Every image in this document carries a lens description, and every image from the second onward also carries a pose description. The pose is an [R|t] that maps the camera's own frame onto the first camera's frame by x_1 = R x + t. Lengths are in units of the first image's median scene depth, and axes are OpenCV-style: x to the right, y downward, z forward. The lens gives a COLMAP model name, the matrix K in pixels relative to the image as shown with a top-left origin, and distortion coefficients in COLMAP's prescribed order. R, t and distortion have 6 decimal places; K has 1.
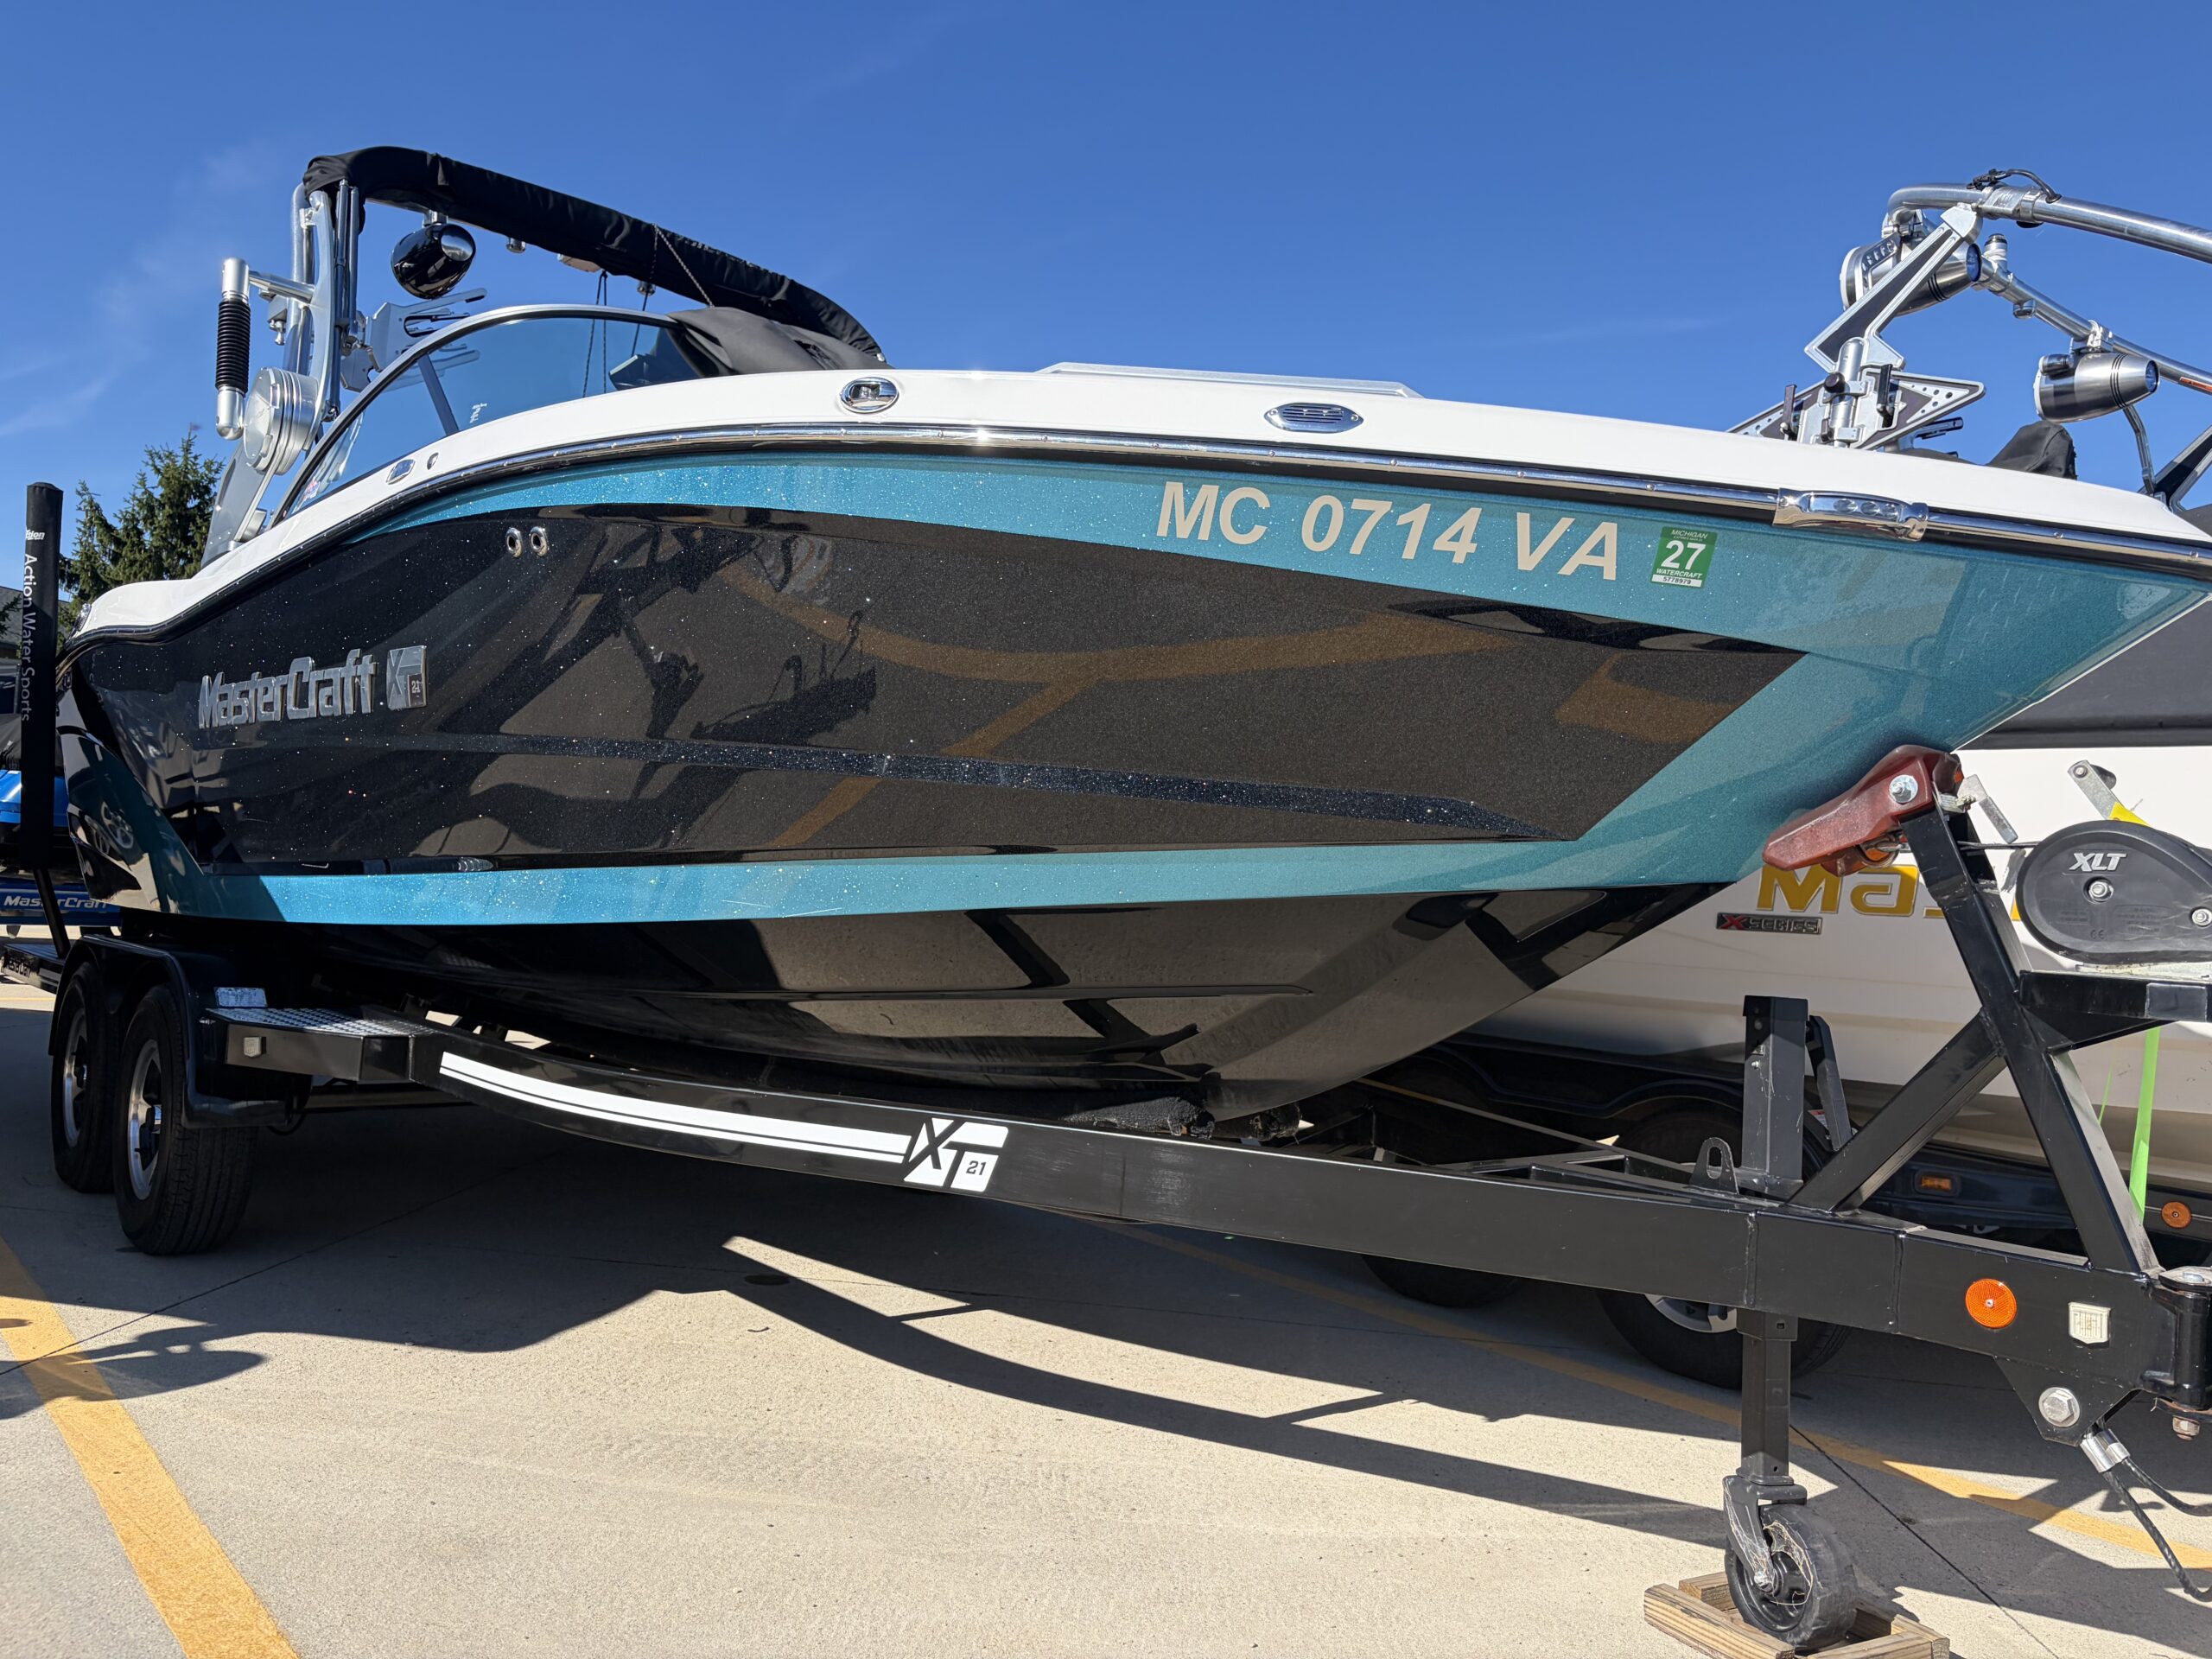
lens RADIAL K [[1695.5, 0, 1092.5], [0, 1695.5, 830.0], [0, 0, 1]] dist [0.036095, -0.048837]
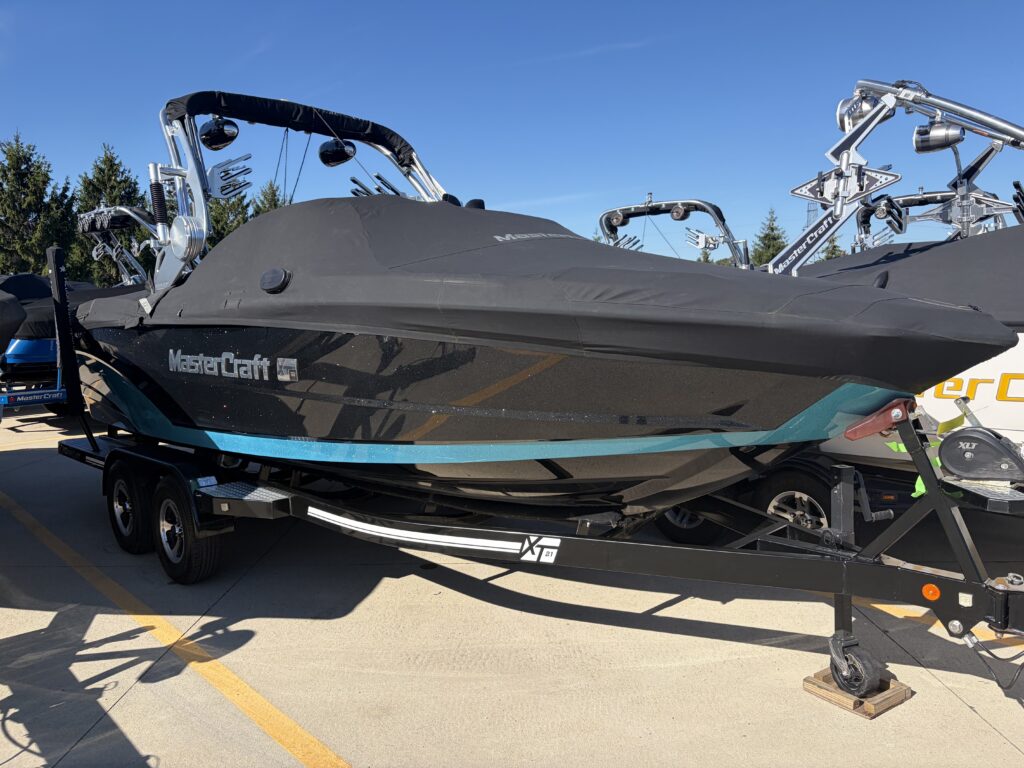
lens RADIAL K [[780.4, 0, 512.0], [0, 780.4, 389.0], [0, 0, 1]] dist [0.011775, -0.006317]
pose [[0.994997, -0.089470, 0.044446, -0.110000], [0.082565, 0.986936, 0.138352, -0.160691], [-0.056243, -0.133990, 0.989385, -0.120091]]
